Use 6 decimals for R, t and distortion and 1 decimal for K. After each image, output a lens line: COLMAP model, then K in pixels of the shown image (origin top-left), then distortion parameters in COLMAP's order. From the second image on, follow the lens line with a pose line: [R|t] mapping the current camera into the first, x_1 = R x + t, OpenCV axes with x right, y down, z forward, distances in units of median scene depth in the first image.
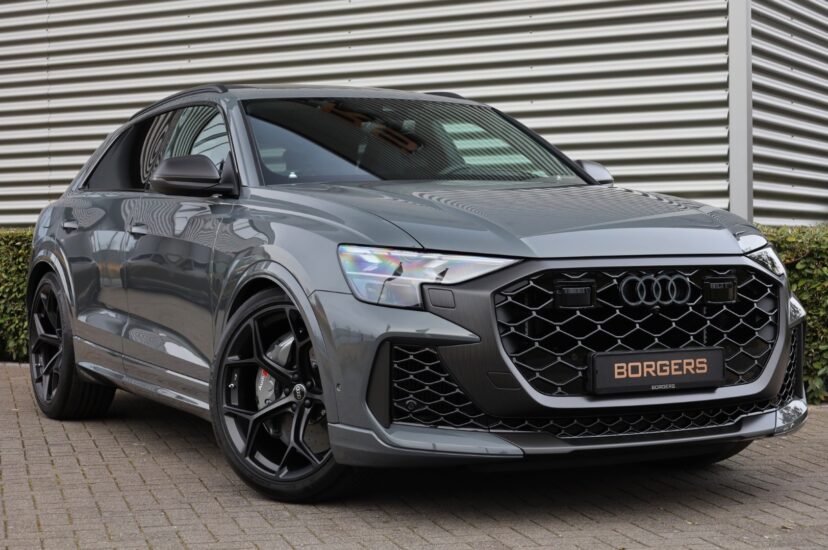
lens RADIAL K [[1680.2, 0, 414.0], [0, 1680.2, 275.0], [0, 0, 1]] dist [0.044862, -0.100513]
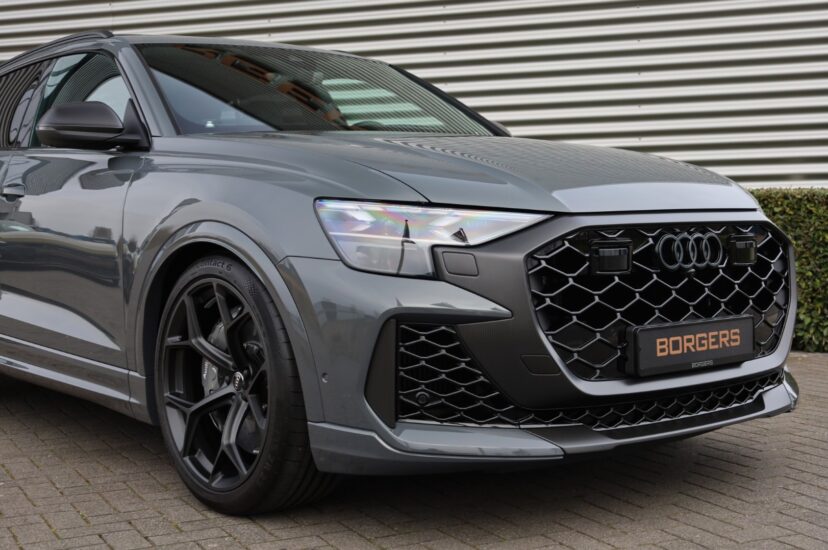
lens RADIAL K [[1282.5, 0, 414.0], [0, 1282.5, 275.0], [0, 0, 1]] dist [-0.007221, 0.022250]
pose [[0.978604, -0.016747, 0.205068, -0.127786], [0.011813, 0.999611, 0.025261, 0.003374], [-0.205411, -0.022298, 0.978422, 0.398564]]
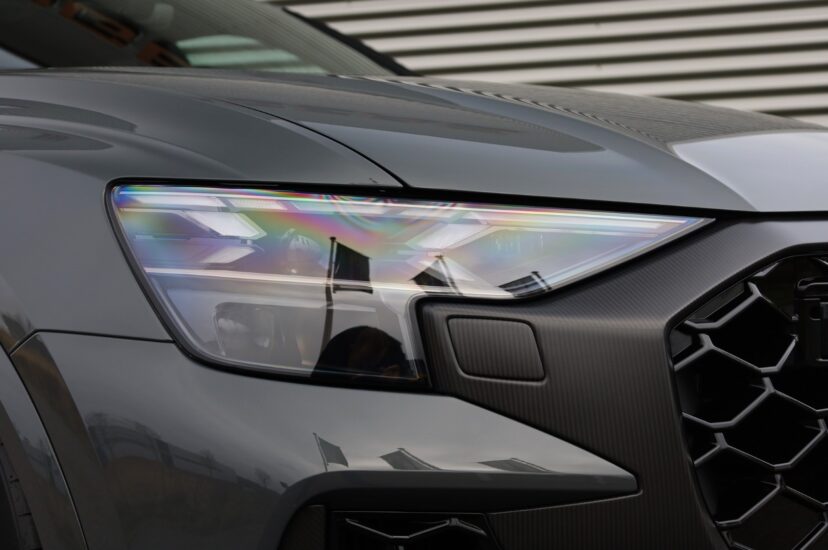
lens RADIAL K [[1282.5, 0, 414.0], [0, 1282.5, 275.0], [0, 0, 1]] dist [-0.007221, 0.022250]
pose [[0.951674, -0.019828, 0.306469, -0.065930], [0.022614, 0.999729, -0.005542, 0.001712], [-0.306276, 0.012205, 0.951864, 0.771193]]
